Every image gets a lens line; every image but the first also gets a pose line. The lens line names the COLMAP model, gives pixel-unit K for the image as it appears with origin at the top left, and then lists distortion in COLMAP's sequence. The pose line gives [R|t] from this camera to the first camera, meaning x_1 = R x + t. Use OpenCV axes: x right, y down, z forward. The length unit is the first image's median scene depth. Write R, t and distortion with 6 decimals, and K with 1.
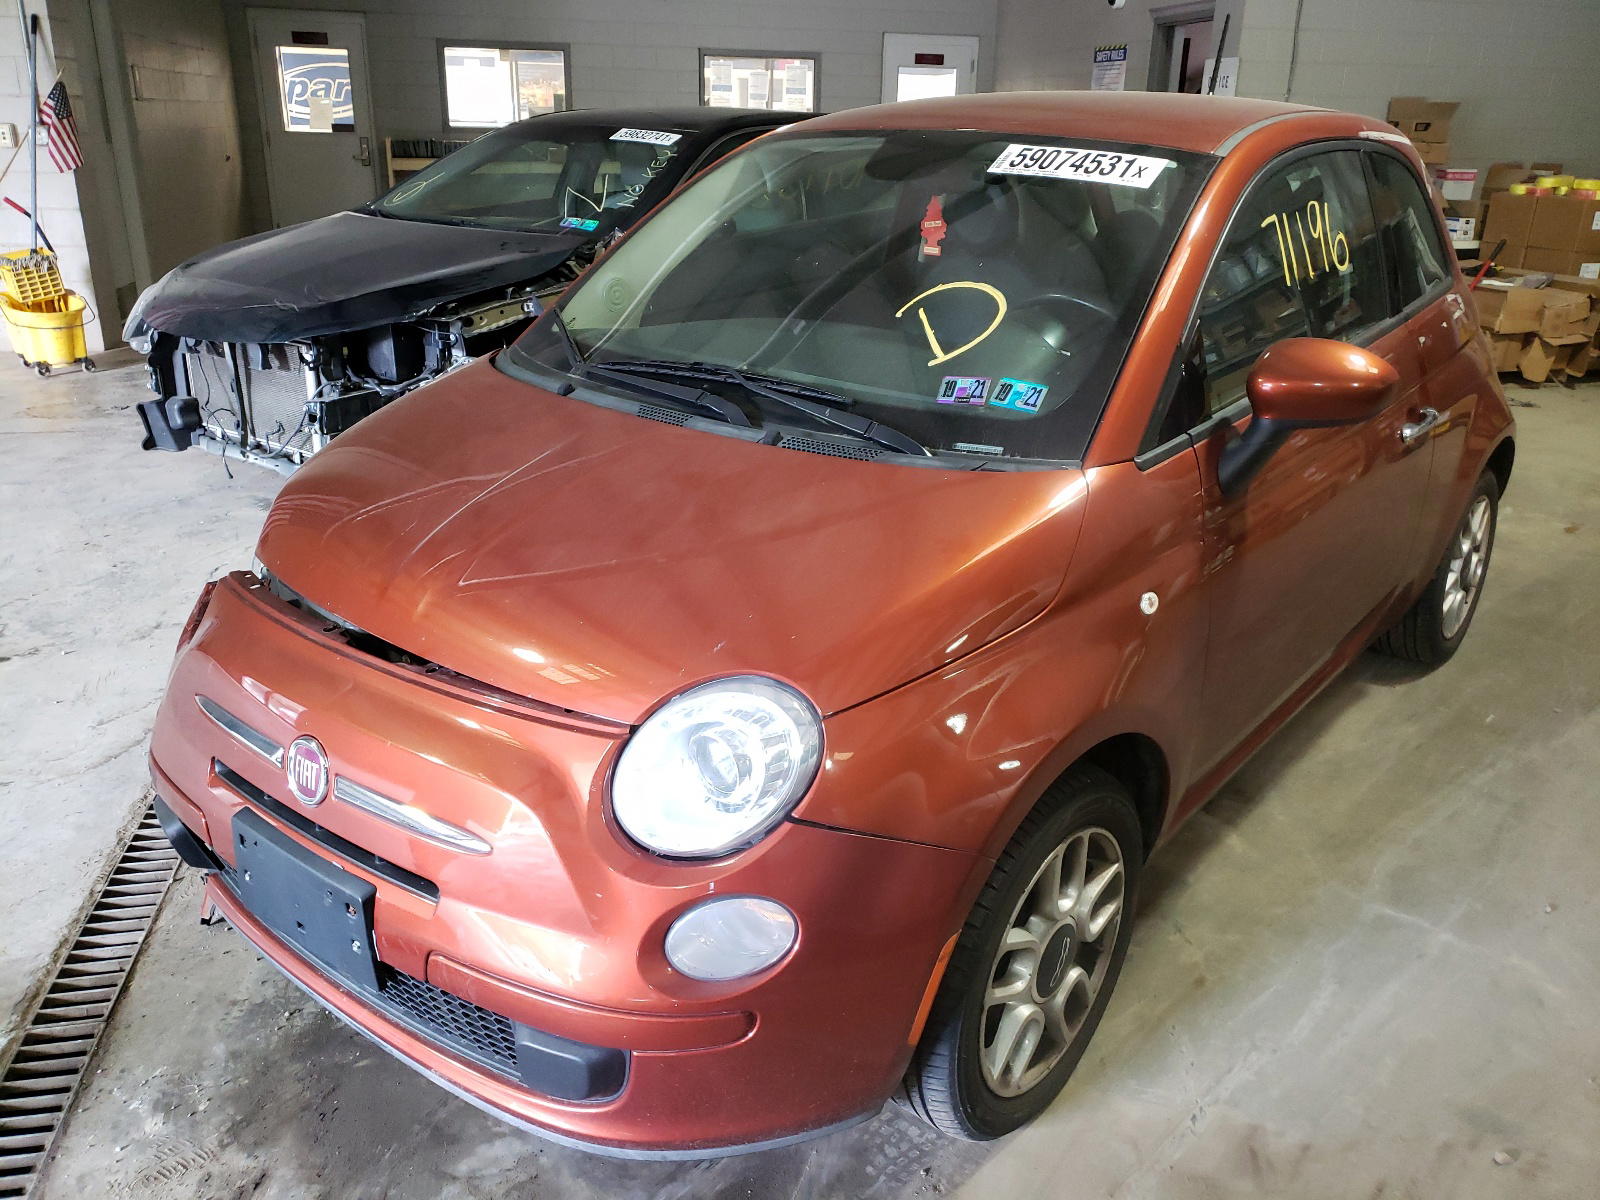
lens RADIAL K [[1260.5, 0, 800.0], [0, 1260.5, 600.0], [0, 0, 1]] dist [0.003675, 0.002815]
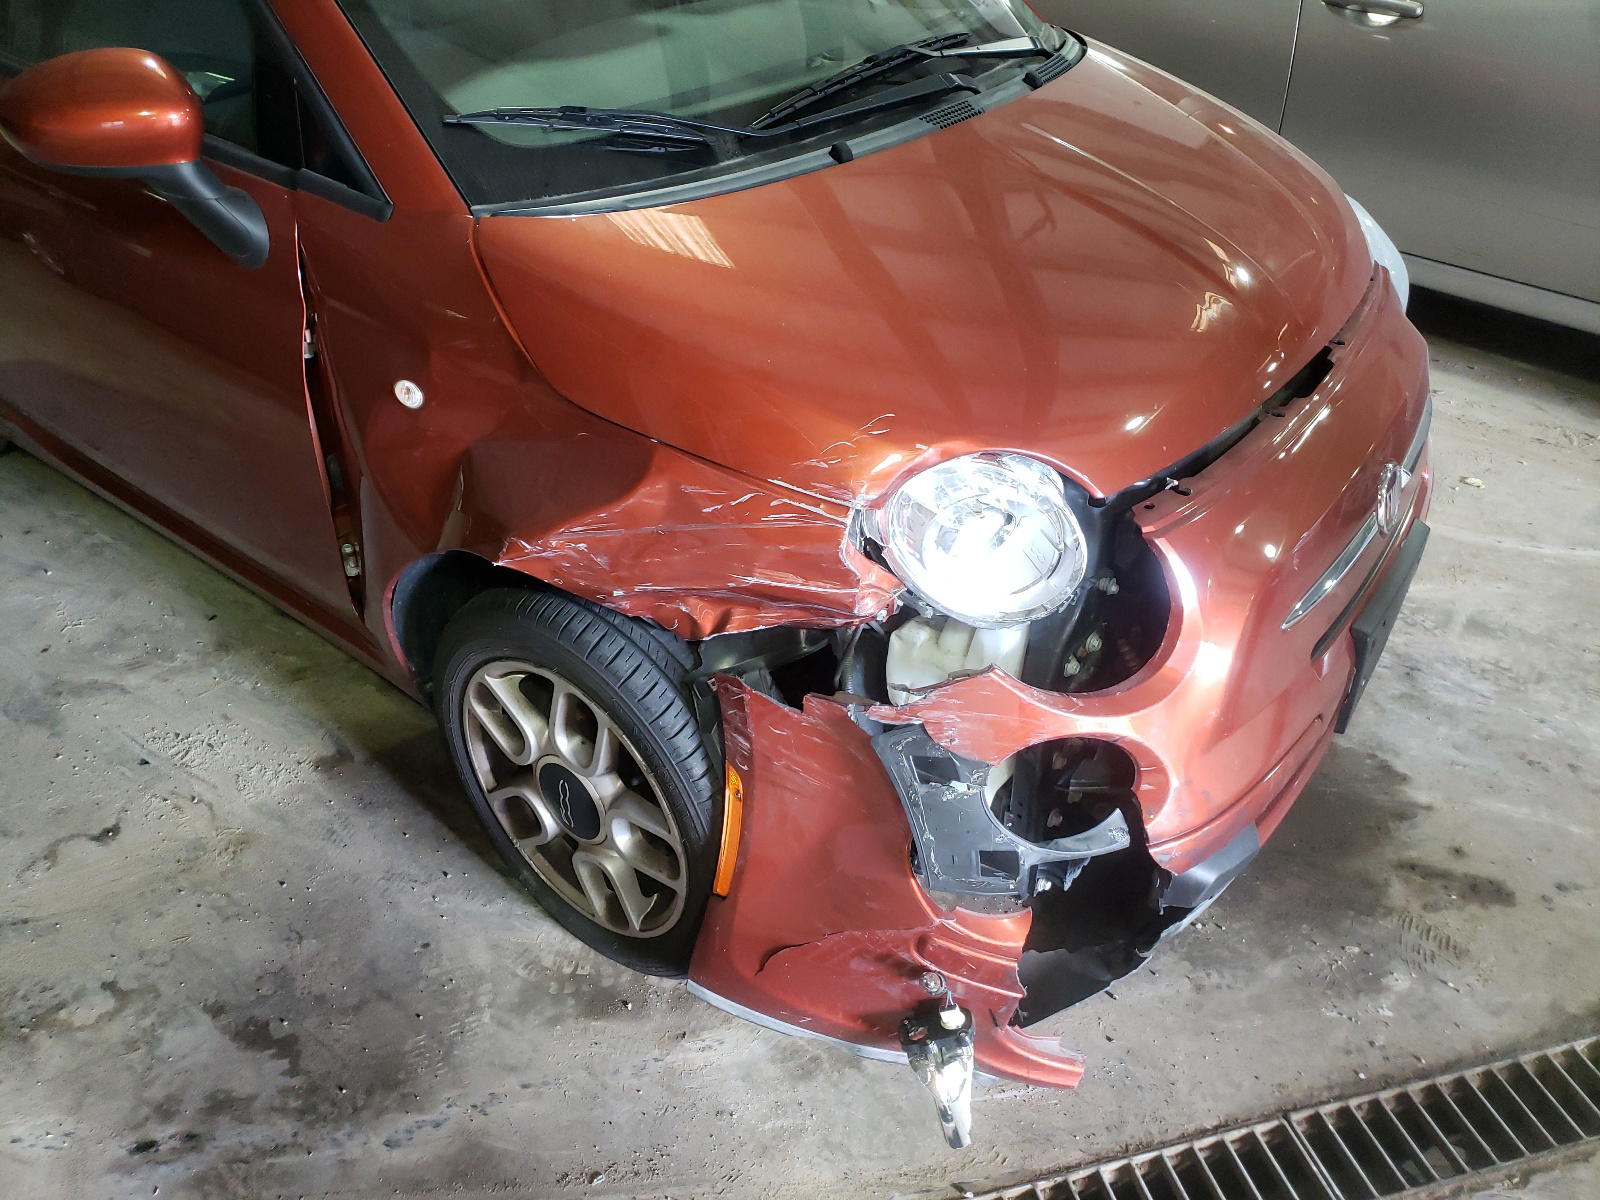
lens RADIAL K [[1260.5, 0, 800.0], [0, 1260.5, 600.0], [0, 0, 1]] dist [0.003675, 0.002815]
pose [[-0.053788, -0.581447, 0.811804, -0.960918], [0.380925, 0.739554, 0.554937, -0.405773], [-0.923040, 0.339086, 0.181709, 1.031048]]
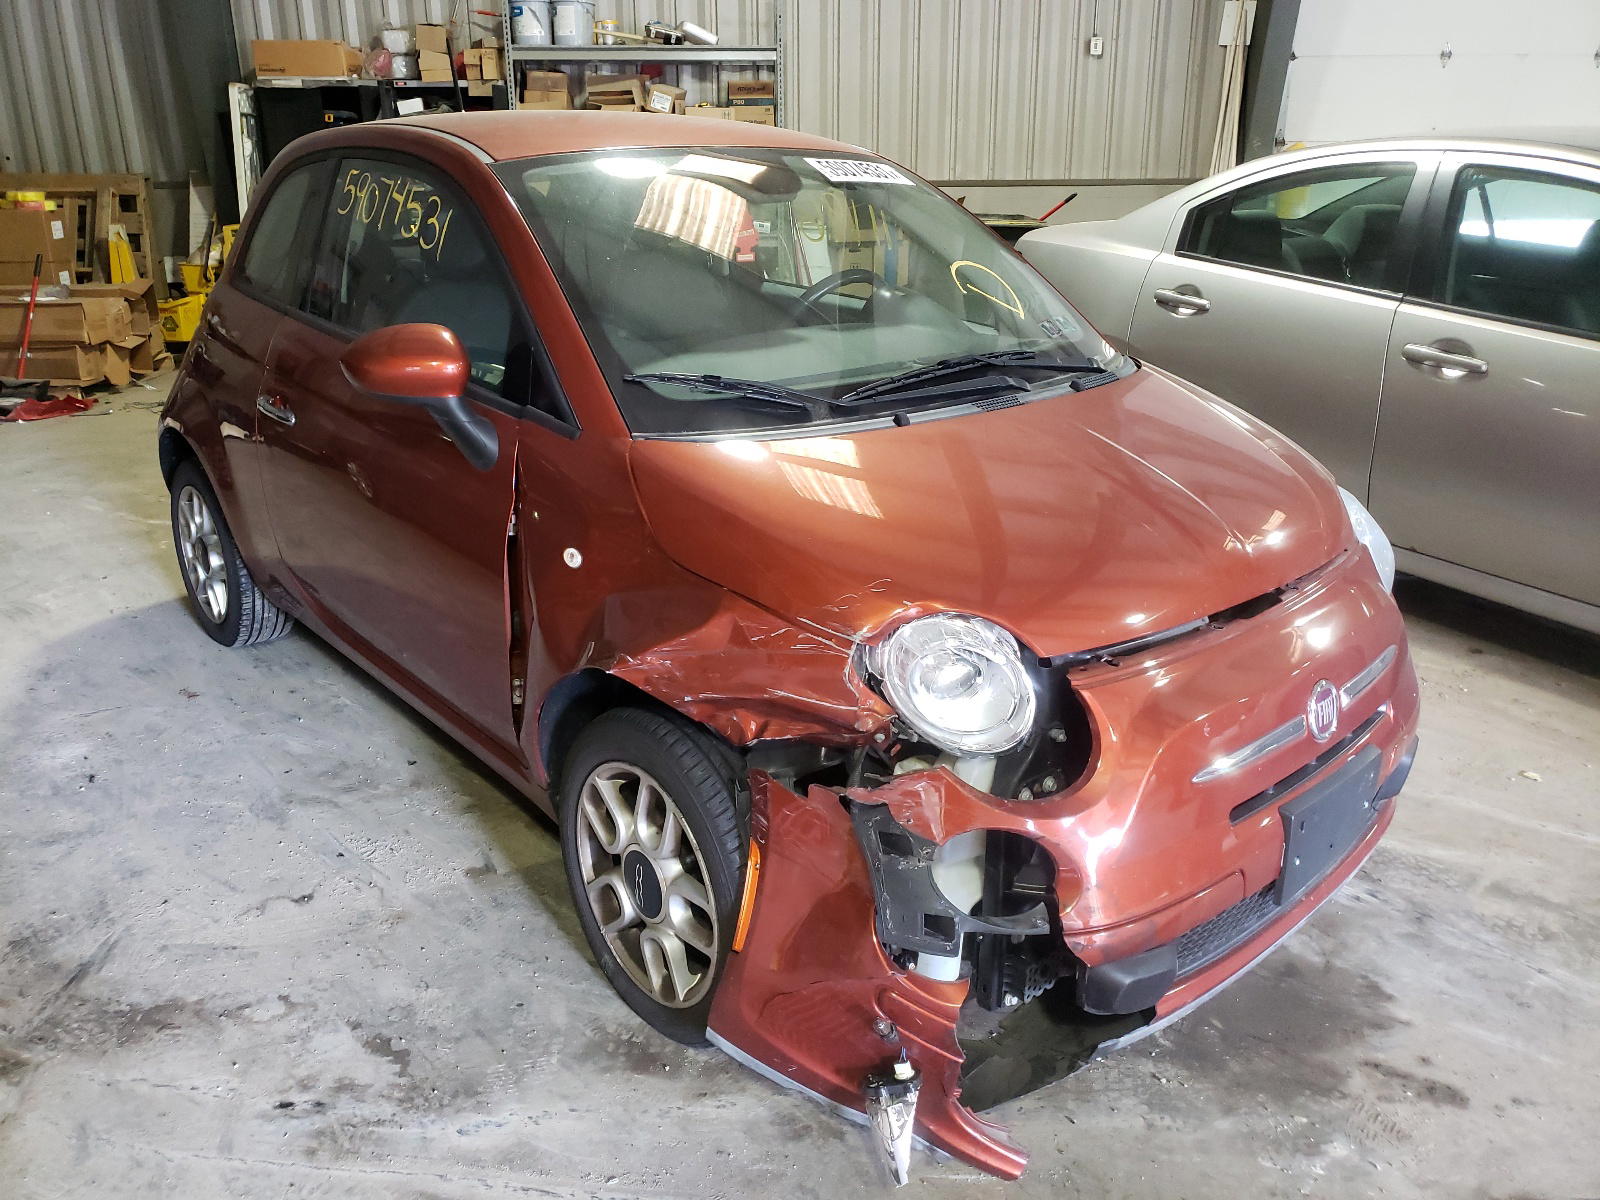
lens RADIAL K [[1249.2, 0, 774.6], [0, 1249.2, 603.1], [0, 0, 1]] dist [-0.002686, -0.002470]
pose [[0.150240, -0.362342, 0.919857, -1.204829], [0.366158, 0.884646, 0.288668, -0.377032], [-0.918344, 0.293444, 0.265584, 0.923834]]
